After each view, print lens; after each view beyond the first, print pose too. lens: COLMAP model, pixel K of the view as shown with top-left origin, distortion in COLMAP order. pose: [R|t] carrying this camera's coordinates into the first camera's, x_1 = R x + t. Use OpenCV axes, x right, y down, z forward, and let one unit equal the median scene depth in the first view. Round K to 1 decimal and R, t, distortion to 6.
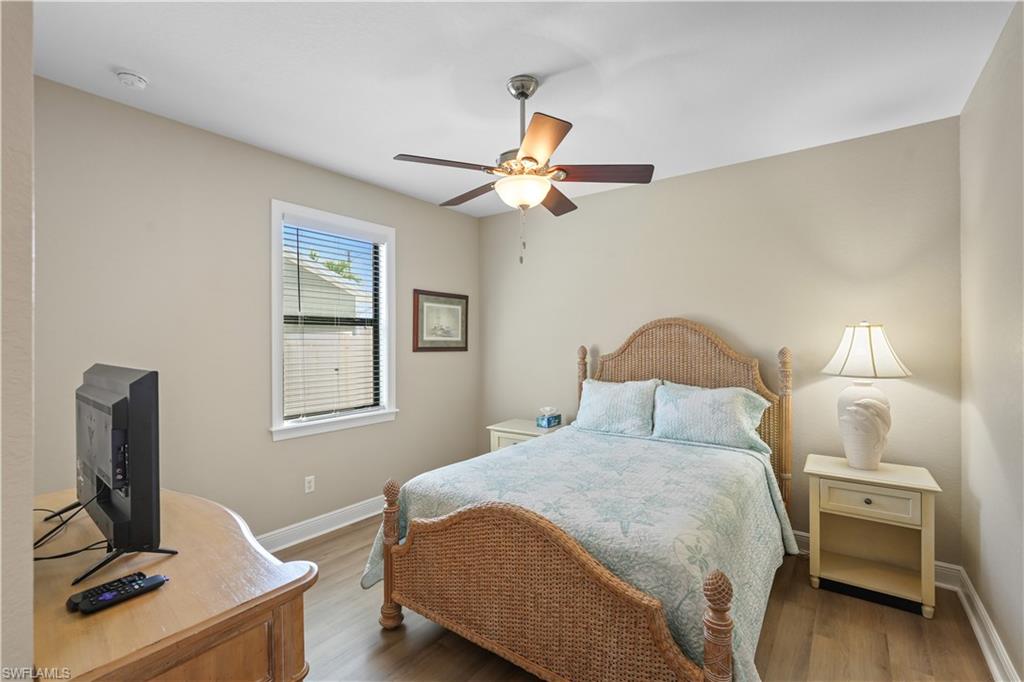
lens RADIAL K [[452.5, 0, 514.2], [0, 452.5, 340.0], [0, 0, 1]] dist [-0.014726, 0.007638]
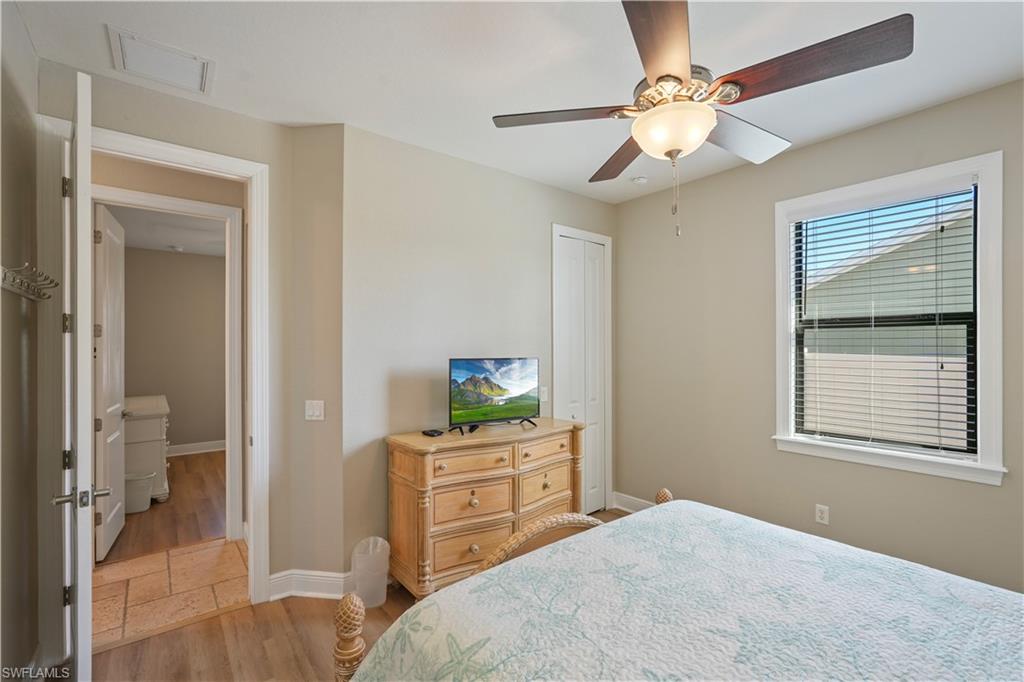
lens RADIAL K [[452.5, 0, 514.3], [0, 452.5, 347.0], [0, 0, 1]] dist [-0.014726, 0.007638]
pose [[-0.246704, 0.000898, -0.969091, 0.747169], [0.000149, 1.000000, 0.000888, 0.000096], [0.969091, 0.000074, -0.246704, 0.919616]]
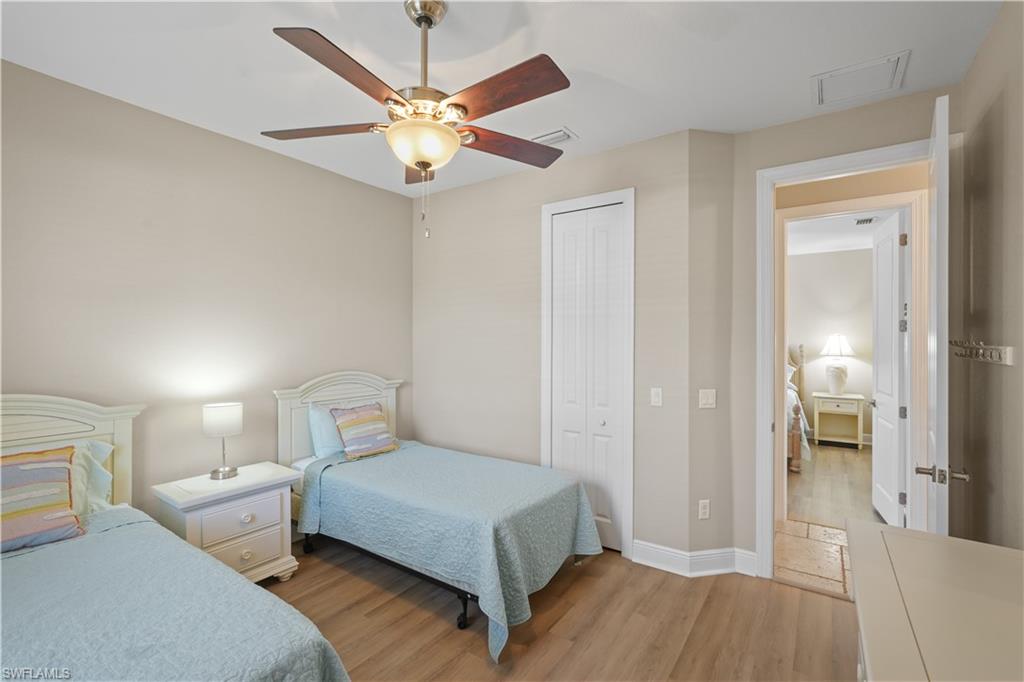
lens RADIAL K [[452.5, 0, 512.1], [0, 452.5, 340.3], [0, 0, 1]] dist [-0.014726, 0.007638]
pose [[0.999586, 0.005762, 0.028204, -0.899274], [-0.005790, 0.999983, 0.000899, 0.004373], [-0.028198, -0.001062, 0.999602, -1.188383]]
